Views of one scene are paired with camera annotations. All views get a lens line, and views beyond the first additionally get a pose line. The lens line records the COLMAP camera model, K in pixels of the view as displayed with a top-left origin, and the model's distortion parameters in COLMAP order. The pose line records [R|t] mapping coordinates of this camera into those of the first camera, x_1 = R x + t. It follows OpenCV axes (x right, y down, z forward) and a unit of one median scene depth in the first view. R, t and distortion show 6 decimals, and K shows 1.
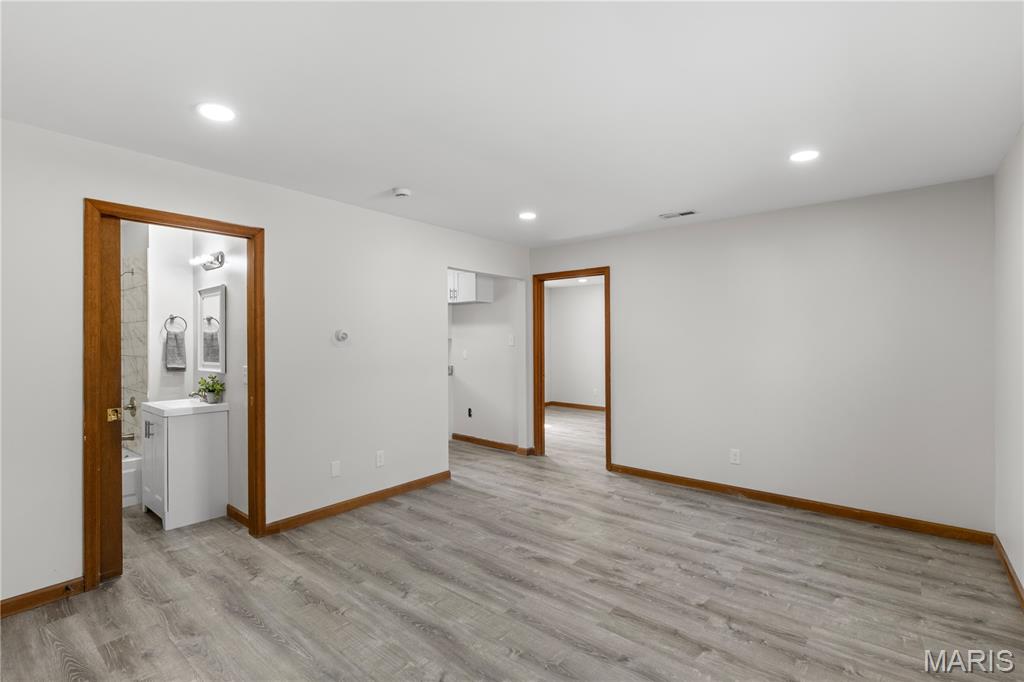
lens RADIAL K [[468.1, 0, 509.3], [0, 468.1, 341.1], [0, 0, 1]] dist [0.004632, -0.001796]
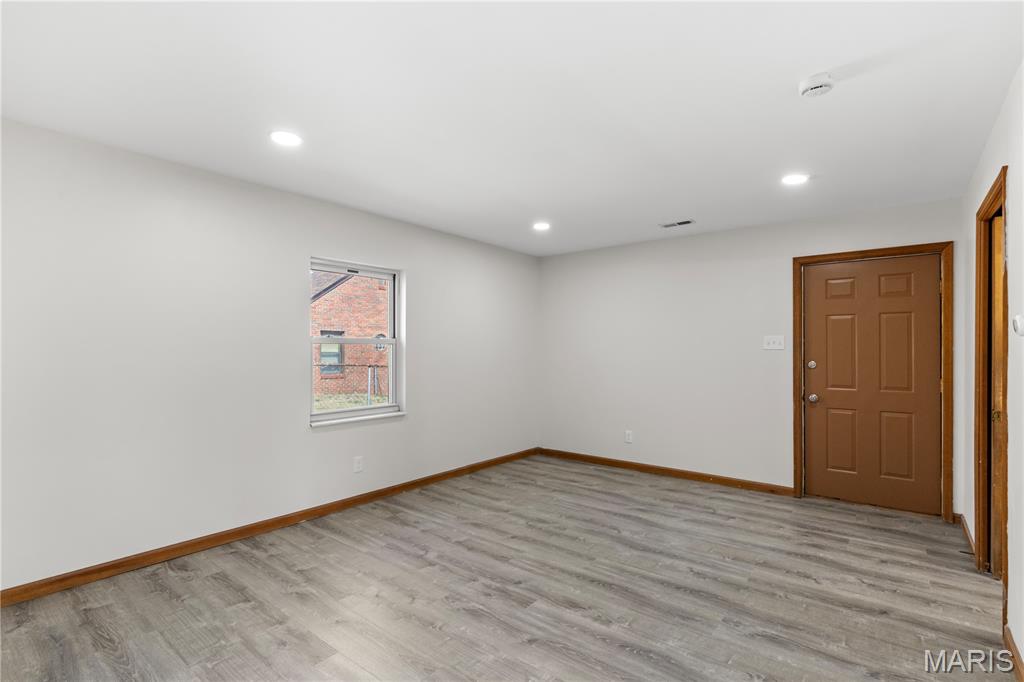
lens RADIAL K [[485.4, 0, 516.9], [0, 485.4, 346.7], [0, 0, 1]] dist [-0.001821, -0.000480]
pose [[-0.999628, -0.004878, -0.026842, 0.211268], [-0.004760, 0.999979, -0.004449, 0.020604], [0.026863, -0.004319, -0.999630, 2.016524]]
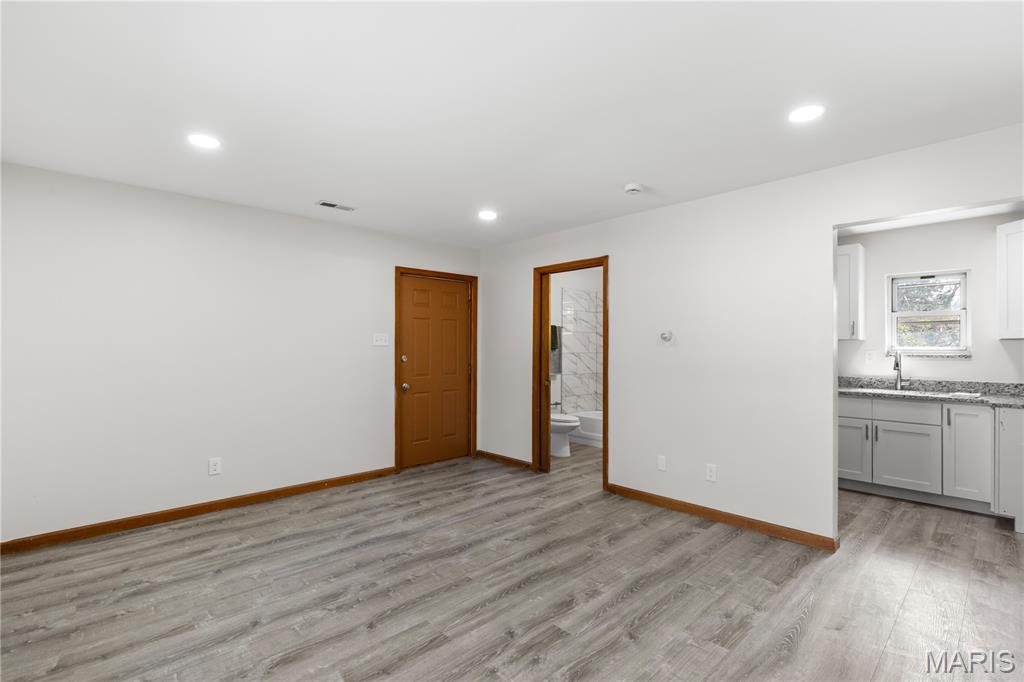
lens RADIAL K [[468.1, 0, 520.3], [0, 468.1, 343.2], [0, 0, 1]] dist [0.004632, -0.001796]
pose [[-0.109506, -0.009812, -0.993938, 0.975734], [-0.004356, 0.999946, -0.009392, 0.022171], [0.993977, 0.003301, -0.109543, 1.100224]]
